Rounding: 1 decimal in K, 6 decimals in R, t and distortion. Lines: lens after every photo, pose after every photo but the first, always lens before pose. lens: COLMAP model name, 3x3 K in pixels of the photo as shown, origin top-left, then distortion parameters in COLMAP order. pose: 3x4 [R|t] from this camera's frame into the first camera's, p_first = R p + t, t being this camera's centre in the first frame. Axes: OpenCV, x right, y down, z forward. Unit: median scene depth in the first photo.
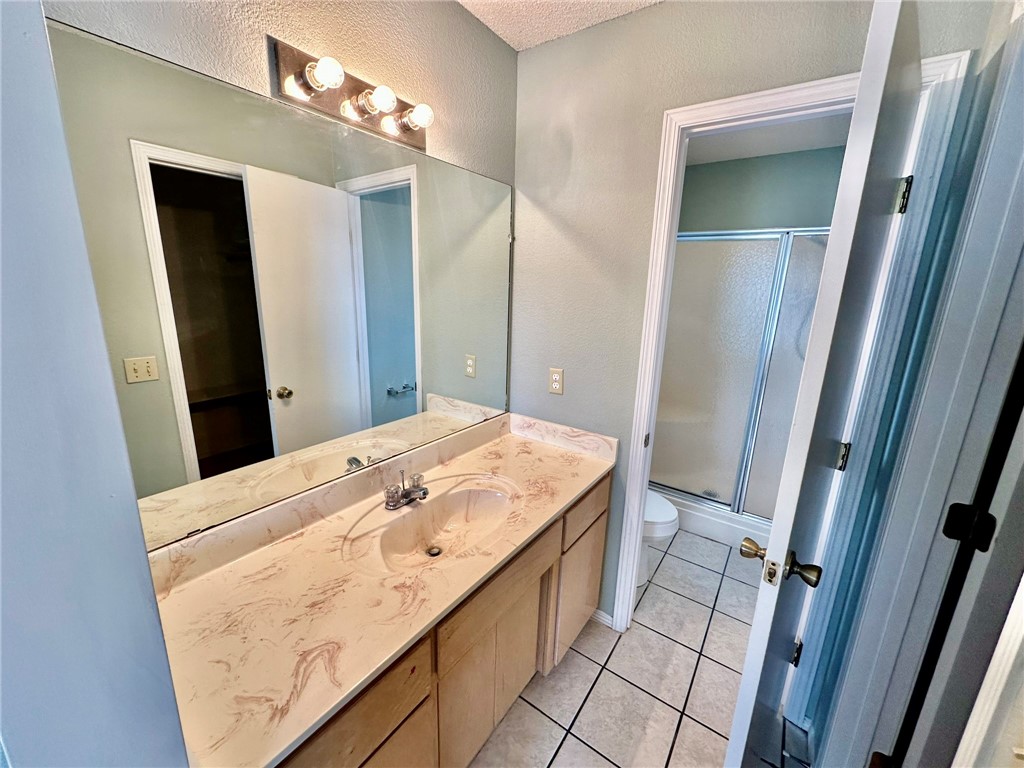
lens RADIAL K [[409.8, 0, 517.0], [0, 409.8, 384.1], [0, 0, 1]] dist [-0.001563, -0.000085]
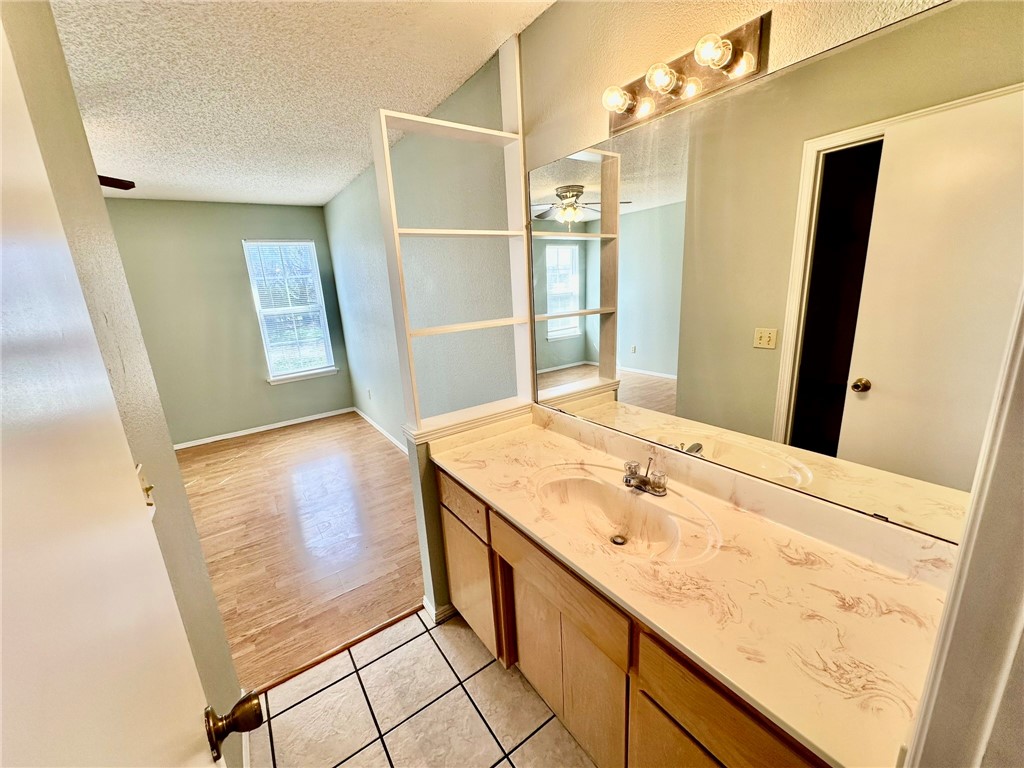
lens RADIAL K [[409.8, 0, 517.0], [0, 409.8, 384.1], [0, 0, 1]] dist [-0.001563, -0.000085]
pose [[-0.340154, 0.229787, -0.911863, 0.663432], [-0.164455, 0.940205, 0.298276, -0.195479], [0.925878, 0.251420, -0.282025, 0.880978]]
